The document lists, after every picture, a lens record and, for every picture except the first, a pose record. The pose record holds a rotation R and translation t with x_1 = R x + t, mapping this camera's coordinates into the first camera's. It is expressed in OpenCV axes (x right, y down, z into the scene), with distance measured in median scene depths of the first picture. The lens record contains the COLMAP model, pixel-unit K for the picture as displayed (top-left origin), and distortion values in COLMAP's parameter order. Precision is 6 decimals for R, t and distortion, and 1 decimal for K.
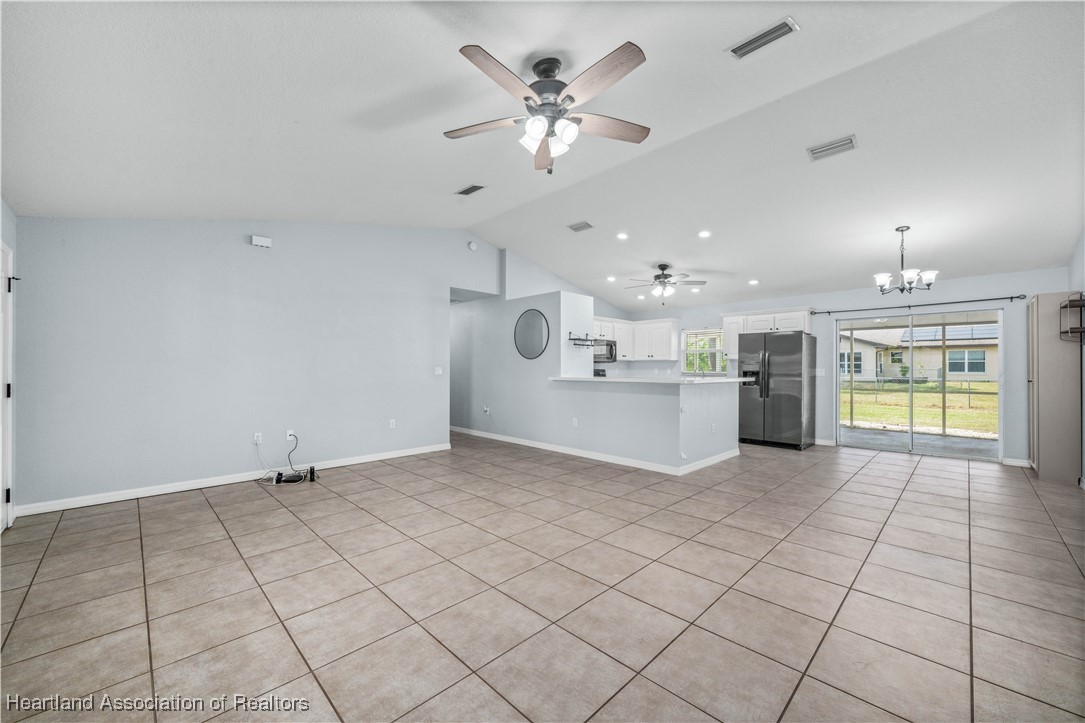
lens RADIAL K [[419.1, 0, 536.9], [0, 419.1, 365.6], [0, 0, 1]] dist [-0.002378, -0.000600]
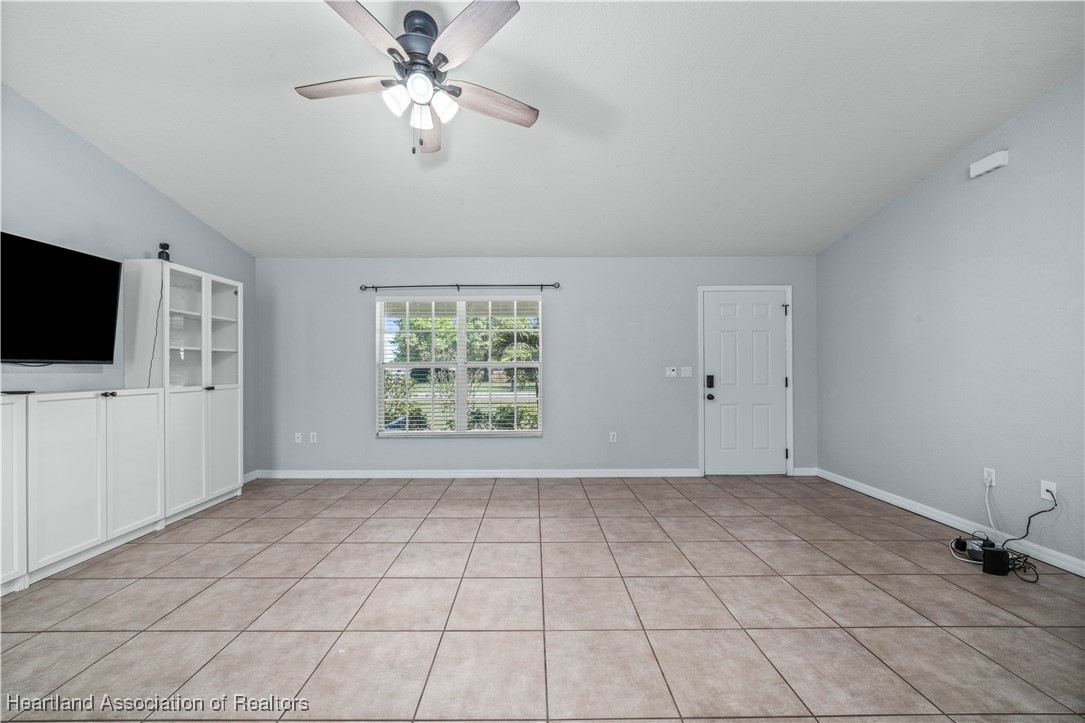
lens RADIAL K [[395.9, 0, 534.7], [0, 395.9, 365.0], [0, 0, 1]] dist [-0.004510, 0.000155]
pose [[-0.696964, -0.002694, -0.717101, 0.319015], [0.009266, 0.999876, -0.012763, 0.008362], [0.717046, -0.015540, -0.696853, 1.221294]]
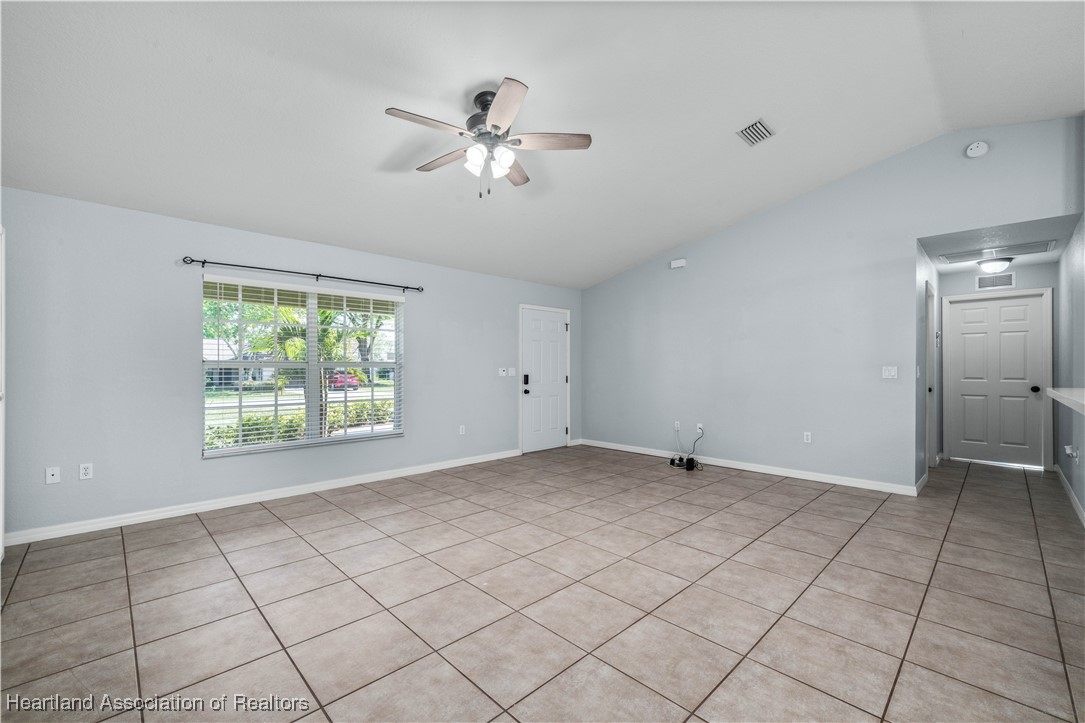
lens RADIAL K [[452.6, 0, 537.8], [0, 452.6, 365.6], [0, 0, 1]] dist [0.000652, 0.000200]
pose [[-0.005796, -0.006197, -0.999964, 0.867545], [0.006469, 0.999960, -0.006234, 0.005215], [0.999962, -0.006505, -0.005756, 0.796577]]
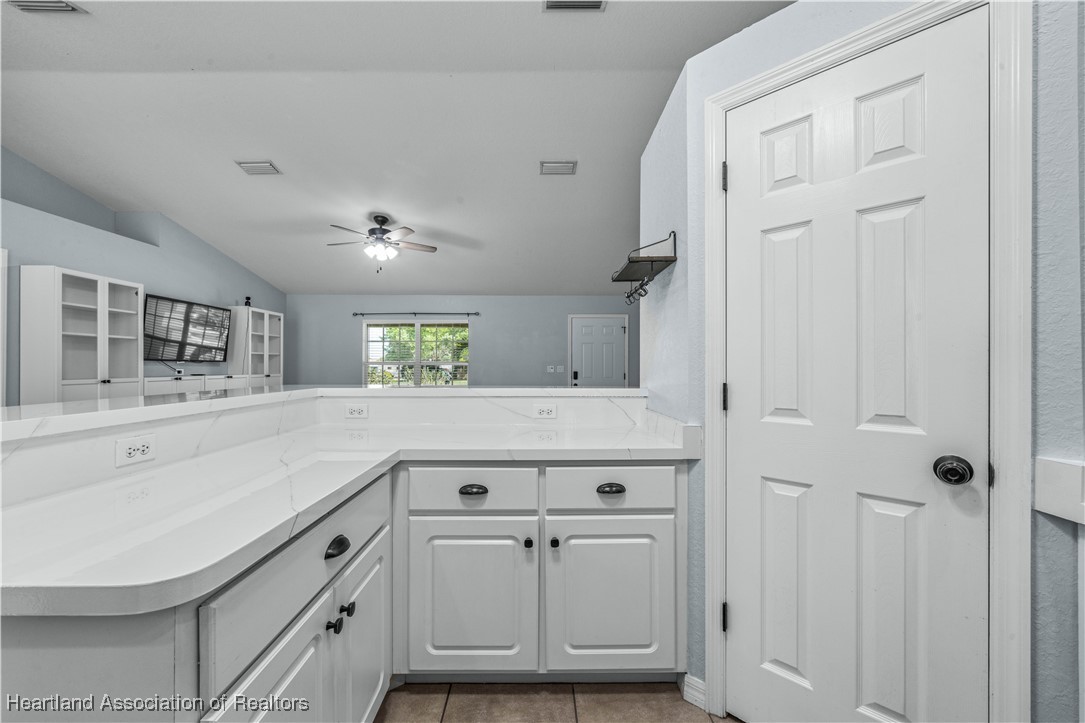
lens RADIAL K [[452.6, 0, 546.7], [0, 452.6, 367.4], [0, 0, 1]] dist [0.000652, 0.000200]
pose [[-0.695607, -0.002726, -0.718417, 0.757309], [0.000732, 0.999990, -0.004502, 0.020029], [0.718422, -0.003658, -0.695598, 2.225376]]
